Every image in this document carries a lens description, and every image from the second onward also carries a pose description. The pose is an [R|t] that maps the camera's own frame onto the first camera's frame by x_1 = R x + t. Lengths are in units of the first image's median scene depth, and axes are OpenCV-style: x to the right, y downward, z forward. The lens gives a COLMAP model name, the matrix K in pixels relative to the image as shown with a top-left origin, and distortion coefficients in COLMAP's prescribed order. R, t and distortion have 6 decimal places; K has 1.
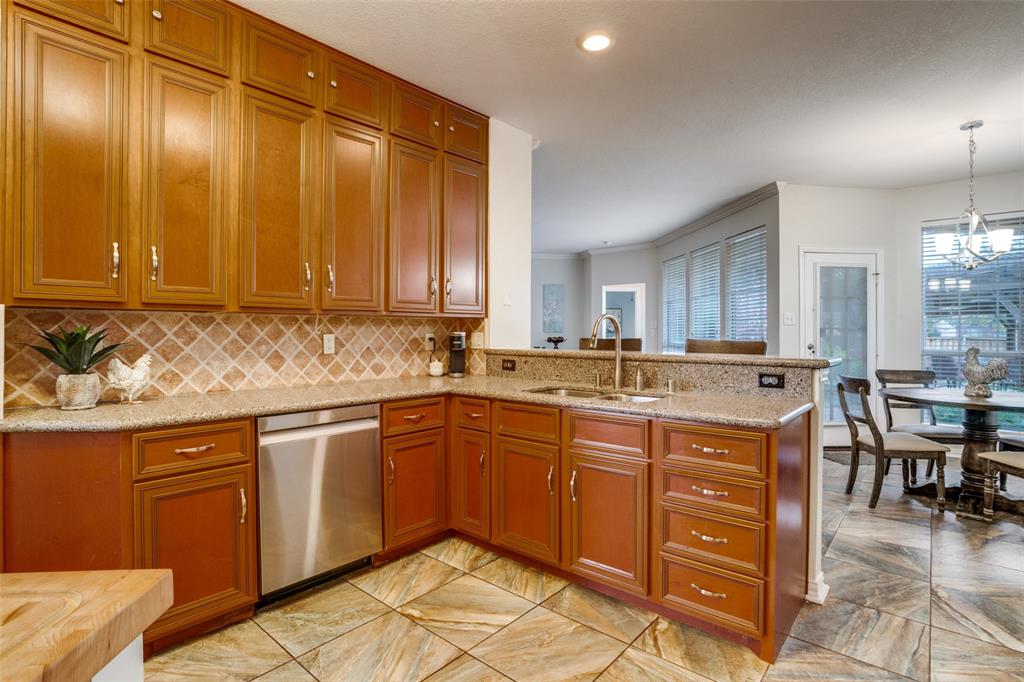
lens RADIAL K [[502.5, 0, 515.8], [0, 502.5, 332.7], [0, 0, 1]] dist [-0.051109, 0.007802]
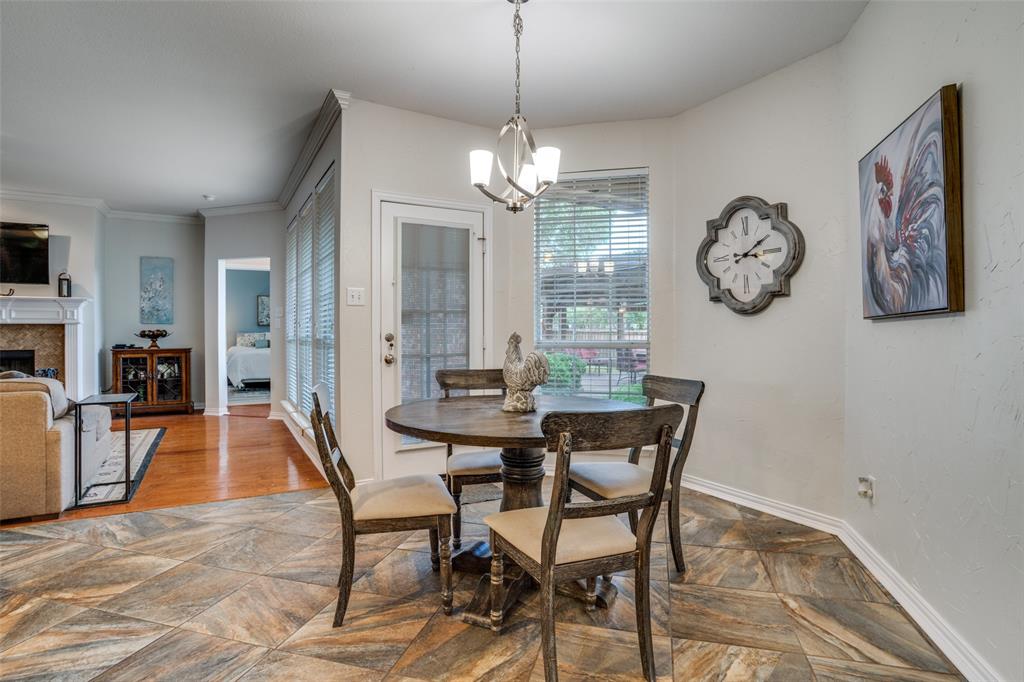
lens RADIAL K [[502.5, 0, 519.1], [0, 502.5, 337.7], [0, 0, 1]] dist [-0.051109, 0.007802]
pose [[0.907671, -0.008220, 0.419602, 0.466523], [0.002604, 0.999899, 0.013955, 0.019162], [-0.419674, -0.011574, 0.907601, 0.283279]]
